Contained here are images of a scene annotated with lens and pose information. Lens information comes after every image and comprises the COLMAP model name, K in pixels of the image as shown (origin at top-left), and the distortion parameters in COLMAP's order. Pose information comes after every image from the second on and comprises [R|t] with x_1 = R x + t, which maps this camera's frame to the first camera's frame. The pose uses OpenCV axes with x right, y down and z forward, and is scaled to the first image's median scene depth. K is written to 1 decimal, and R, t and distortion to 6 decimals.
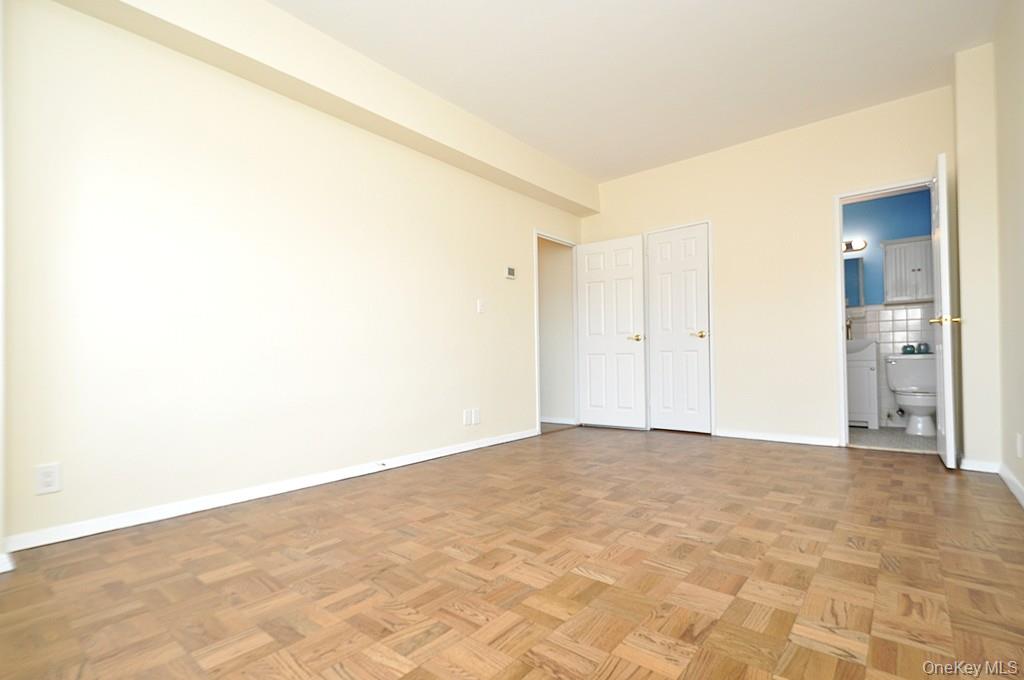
lens RADIAL K [[504.8, 0, 473.2], [0, 504.8, 345.5], [0, 0, 1]] dist [-0.005481, -0.002623]
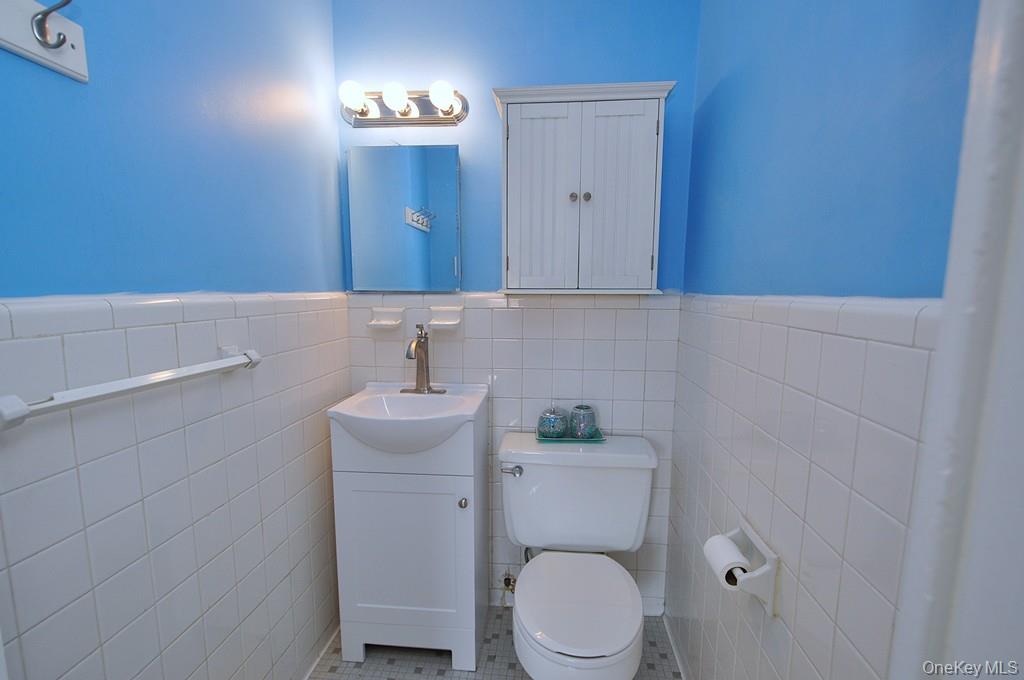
lens RADIAL K [[443.3, 0, 515.9], [0, 443.3, 342.2], [0, 0, 1]] dist [0.008884, -0.002107]
pose [[0.804310, -0.076268, 0.589296, 0.643411], [-0.024785, 0.986560, 0.161511, -0.098600], [-0.593693, -0.144510, 0.791609, 0.749248]]
